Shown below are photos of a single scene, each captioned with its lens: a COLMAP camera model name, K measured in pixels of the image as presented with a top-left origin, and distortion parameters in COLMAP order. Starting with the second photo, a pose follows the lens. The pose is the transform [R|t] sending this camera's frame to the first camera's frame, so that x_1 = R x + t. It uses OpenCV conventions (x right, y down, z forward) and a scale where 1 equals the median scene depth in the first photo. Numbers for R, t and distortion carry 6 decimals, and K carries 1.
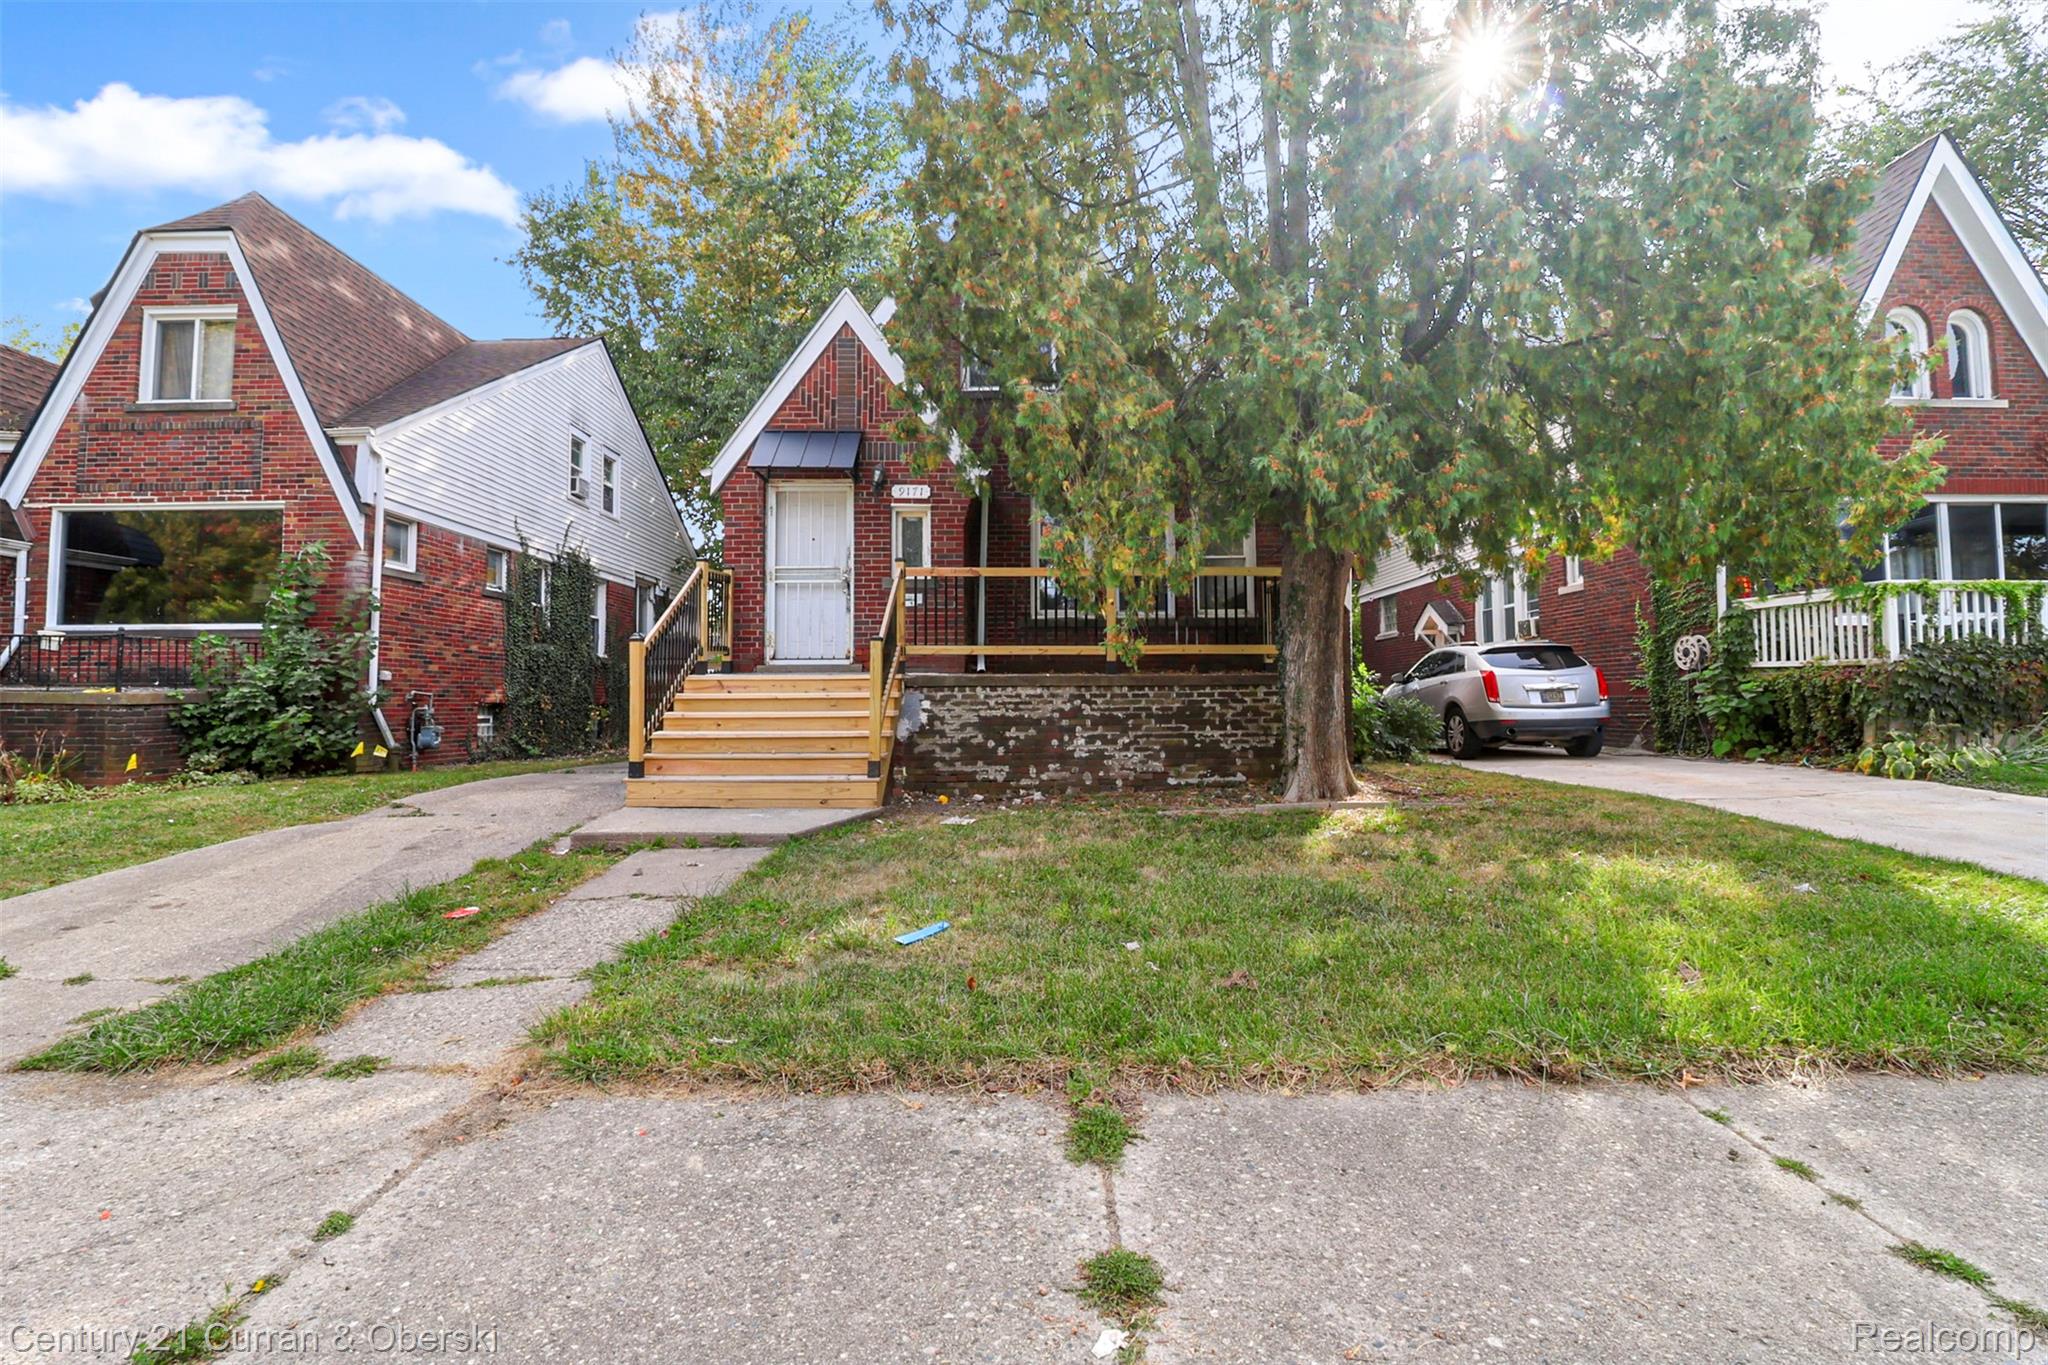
lens RADIAL K [[947.5, 0, 1025.7], [0, 947.5, 677.7], [0, 0, 1]] dist [-0.004717, -0.010376]
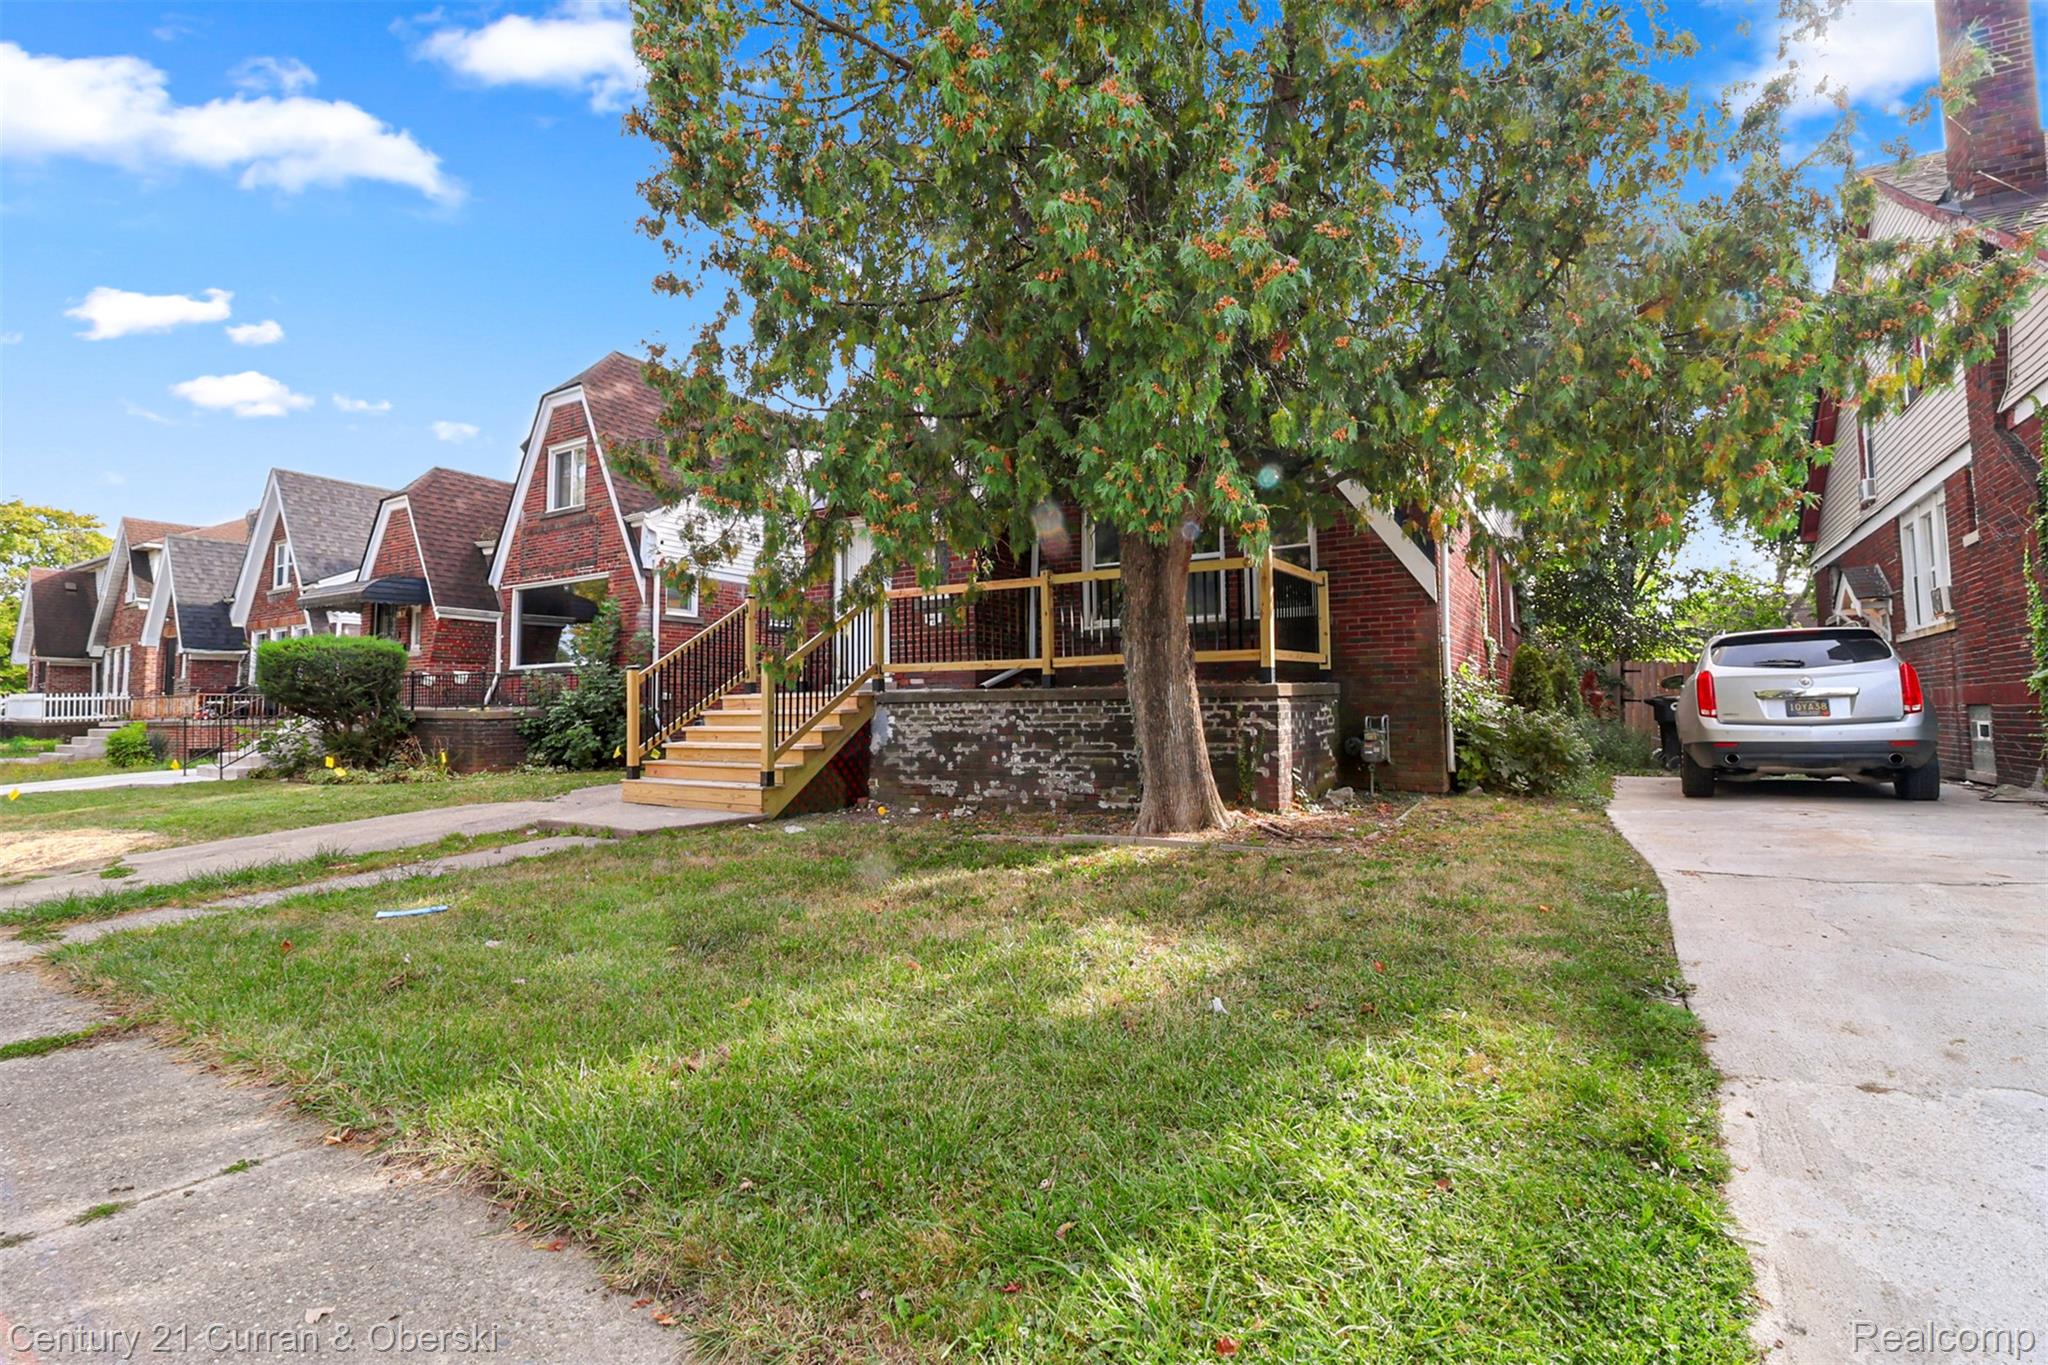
lens RADIAL K [[947.5, 0, 1024.3], [0, 947.5, 678.2], [0, 0, 1]] dist [-0.004717, -0.010376]
pose [[0.841315, -0.021980, -0.540098, 0.585926], [0.016365, 0.999751, -0.015195, 0.000306], [0.540298, 0.003945, 0.841465, 0.192186]]
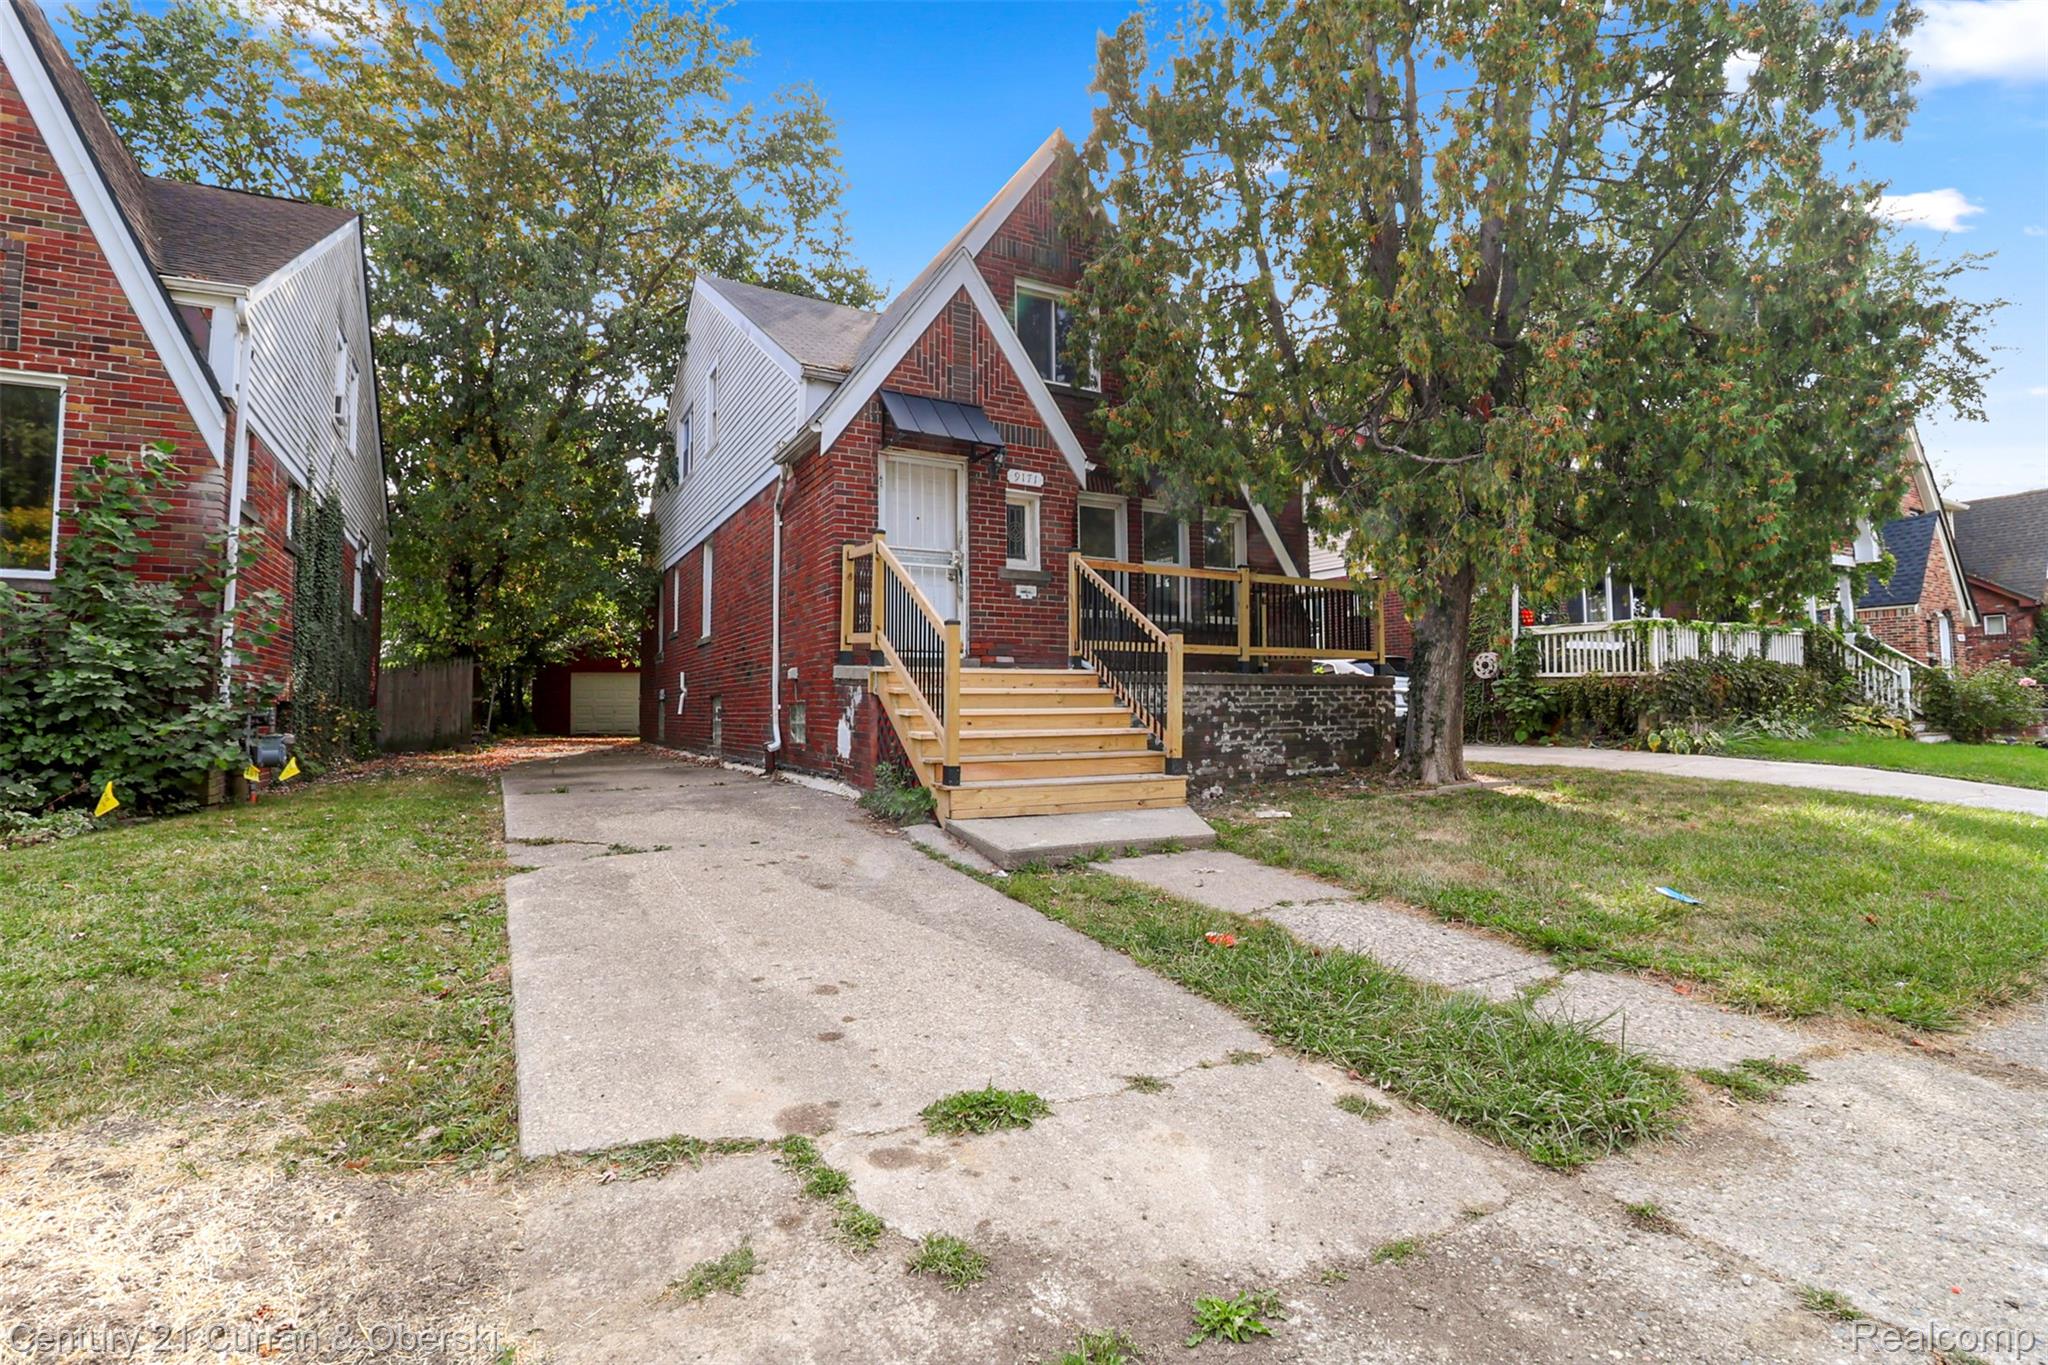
lens RADIAL K [[947.5, 0, 1023.3], [0, 947.5, 674.0], [0, 0, 1]] dist [-0.004717, -0.010376]
pose [[0.876985, 0.016674, 0.480229, -0.641967], [-0.011693, 0.999842, -0.013362, 0.013962], [-0.480376, 0.006103, 0.877041, 0.188689]]
